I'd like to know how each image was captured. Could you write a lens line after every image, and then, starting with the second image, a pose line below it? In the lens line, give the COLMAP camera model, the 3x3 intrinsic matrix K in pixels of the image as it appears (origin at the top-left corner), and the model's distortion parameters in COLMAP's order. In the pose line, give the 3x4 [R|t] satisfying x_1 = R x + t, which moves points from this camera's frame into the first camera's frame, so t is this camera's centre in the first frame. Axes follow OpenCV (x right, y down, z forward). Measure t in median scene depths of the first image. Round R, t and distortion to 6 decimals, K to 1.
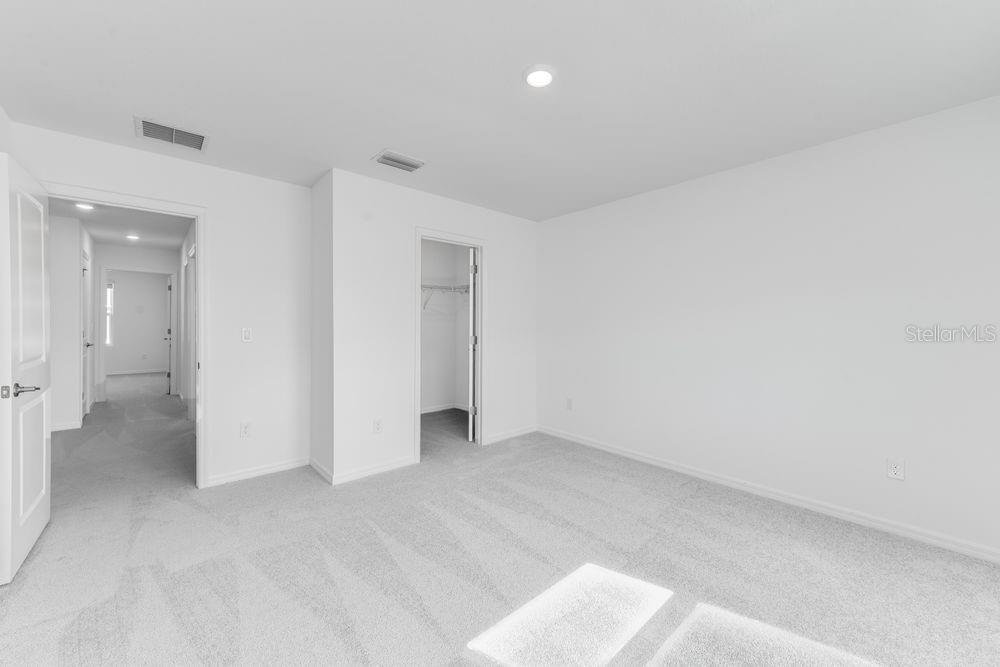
lens RADIAL K [[394.9, 0, 501.0], [0, 394.9, 322.5], [0, 0, 1]] dist [0.015033, 0.000078]
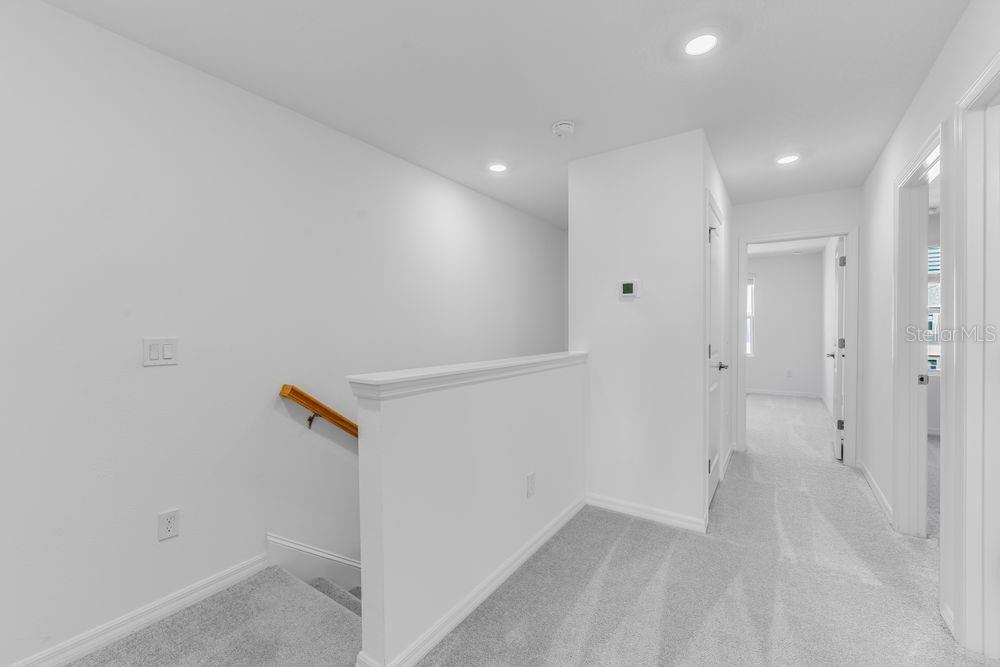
lens RADIAL K [[390.5, 0, 505.3], [0, 390.5, 331.8], [0, 0, 1]] dist [0.013232, -0.000026]
pose [[0.237520, 0.007519, -0.971354, -0.456188], [0.008273, 0.999918, 0.009763, -0.002575], [0.971347, -0.010355, 0.237438, 0.465706]]
